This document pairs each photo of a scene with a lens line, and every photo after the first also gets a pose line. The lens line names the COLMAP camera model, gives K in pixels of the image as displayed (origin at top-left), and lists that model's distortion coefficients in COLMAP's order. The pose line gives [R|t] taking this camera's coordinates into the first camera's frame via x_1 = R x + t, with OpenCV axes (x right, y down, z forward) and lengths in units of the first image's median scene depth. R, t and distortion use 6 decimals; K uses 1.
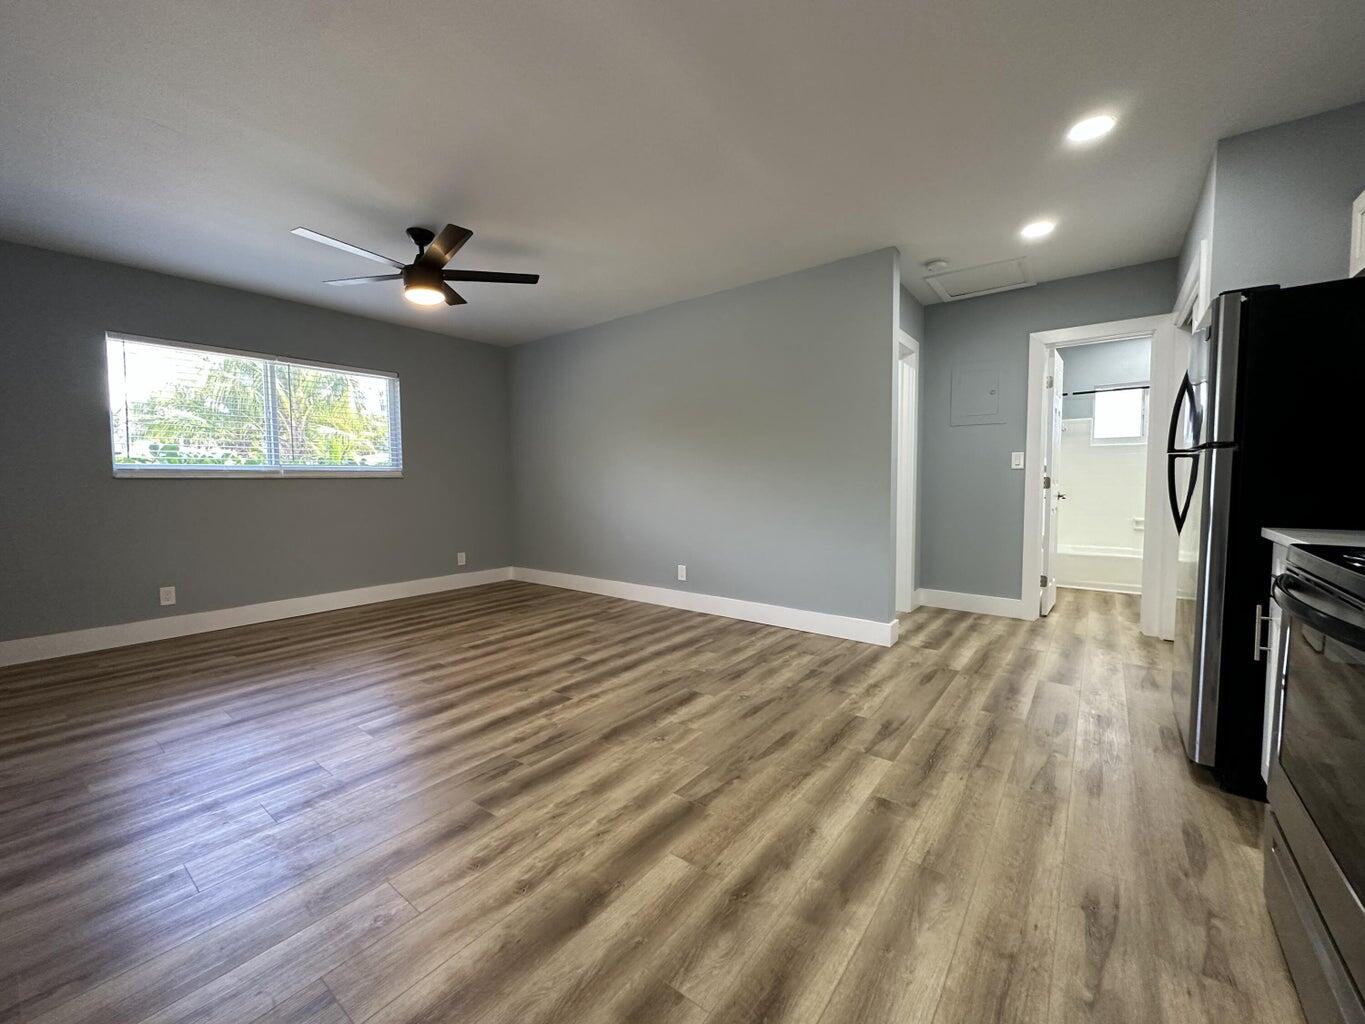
lens RADIAL K [[540.3, 0, 683.4], [0, 540.3, 510.4], [0, 0, 1]] dist [0.001703, 0.000491]
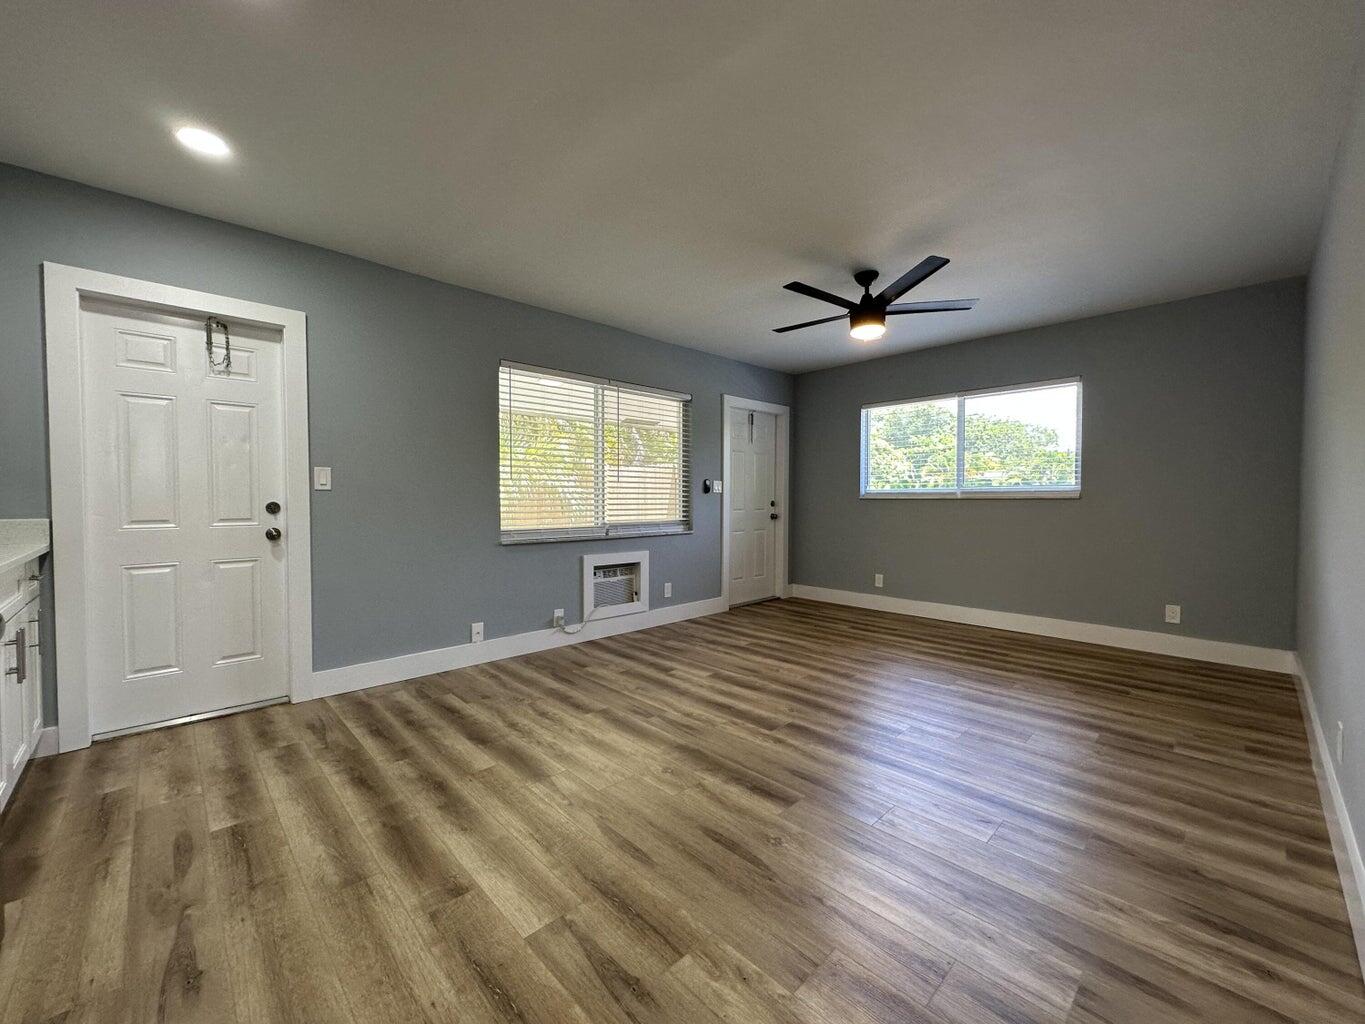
lens RADIAL K [[540.3, 0, 682.9], [0, 540.3, 513.9], [0, 0, 1]] dist [0.001703, 0.000491]
pose [[-0.144187, 0.032308, -0.989023, 0.892806], [-0.052822, 0.997791, 0.040295, -0.082671], [0.988140, 0.058053, -0.142162, 1.121816]]
